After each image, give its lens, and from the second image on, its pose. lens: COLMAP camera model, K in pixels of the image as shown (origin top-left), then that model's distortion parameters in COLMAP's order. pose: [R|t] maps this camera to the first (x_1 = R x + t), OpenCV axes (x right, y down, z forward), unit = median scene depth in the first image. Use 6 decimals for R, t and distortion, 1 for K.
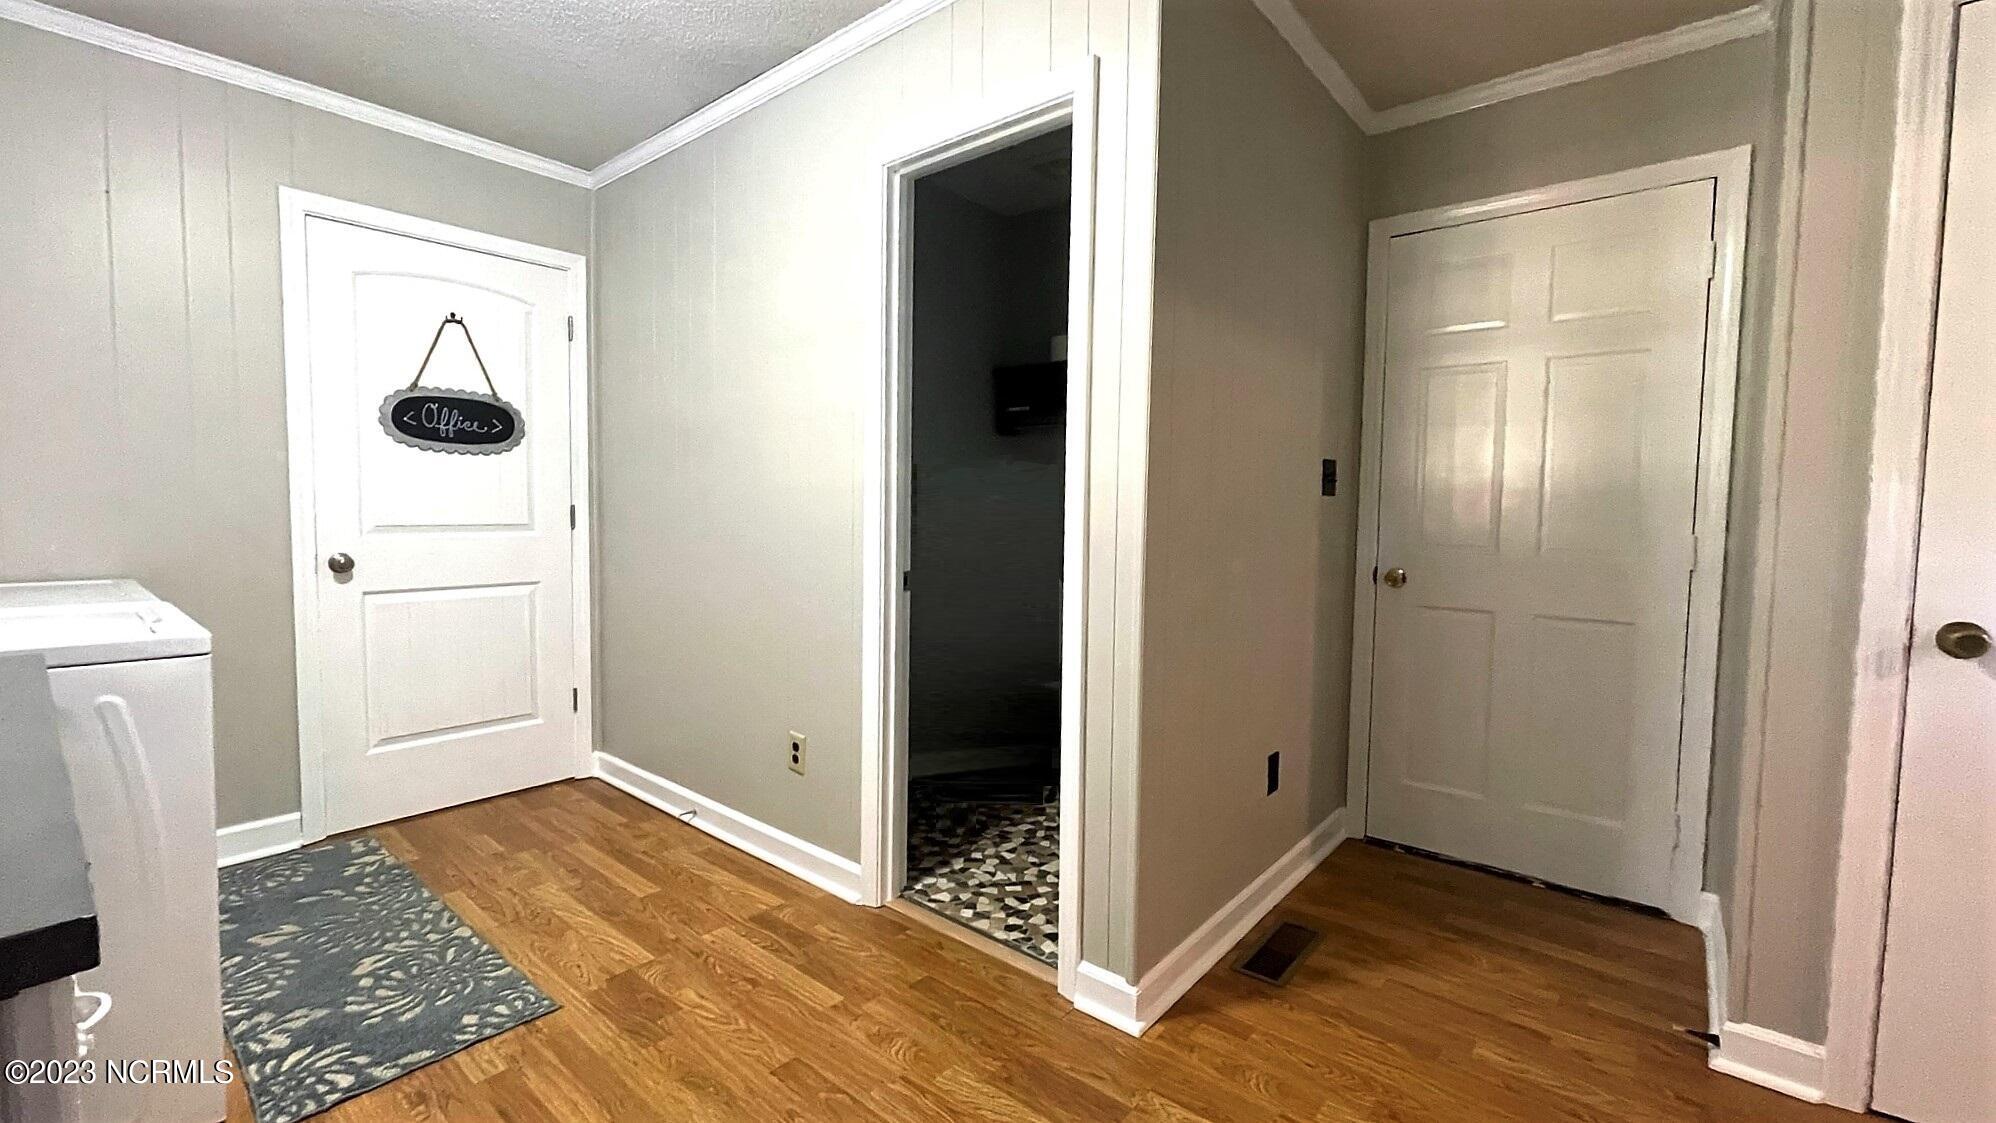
lens RADIAL K [[819.5, 0, 994.9], [0, 819.5, 557.0], [0, 0, 1]] dist [-0.000966, -0.000050]
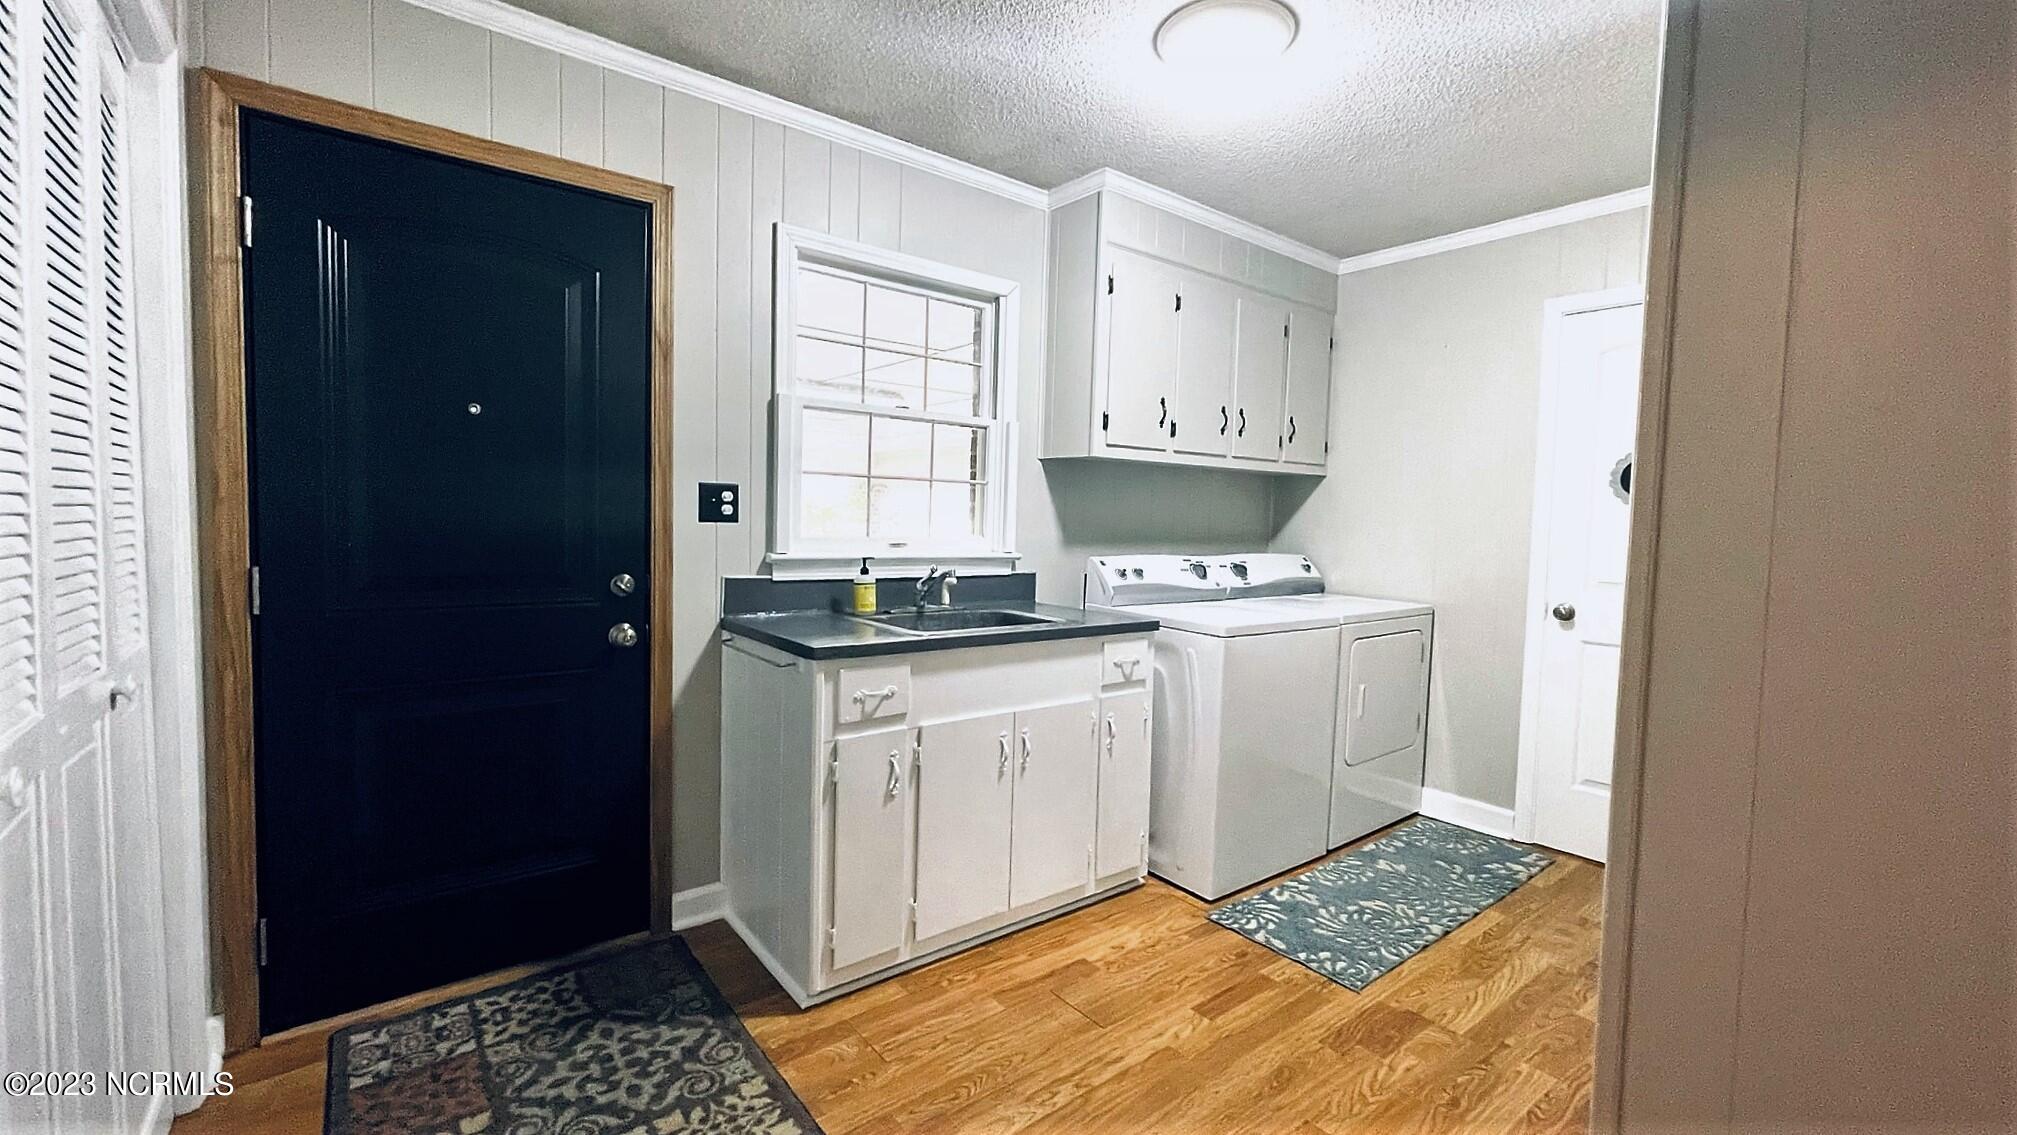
lens RADIAL K [[828.1, 0, 1005.7], [0, 828.1, 566.9], [0, 0, 1]] dist [-0.000966, -0.000050]
pose [[-0.206151, 0.040073, -0.977699, 0.585806], [-0.087797, 0.994374, 0.059269, -0.065992], [0.974574, 0.098057, -0.201472, 0.573198]]
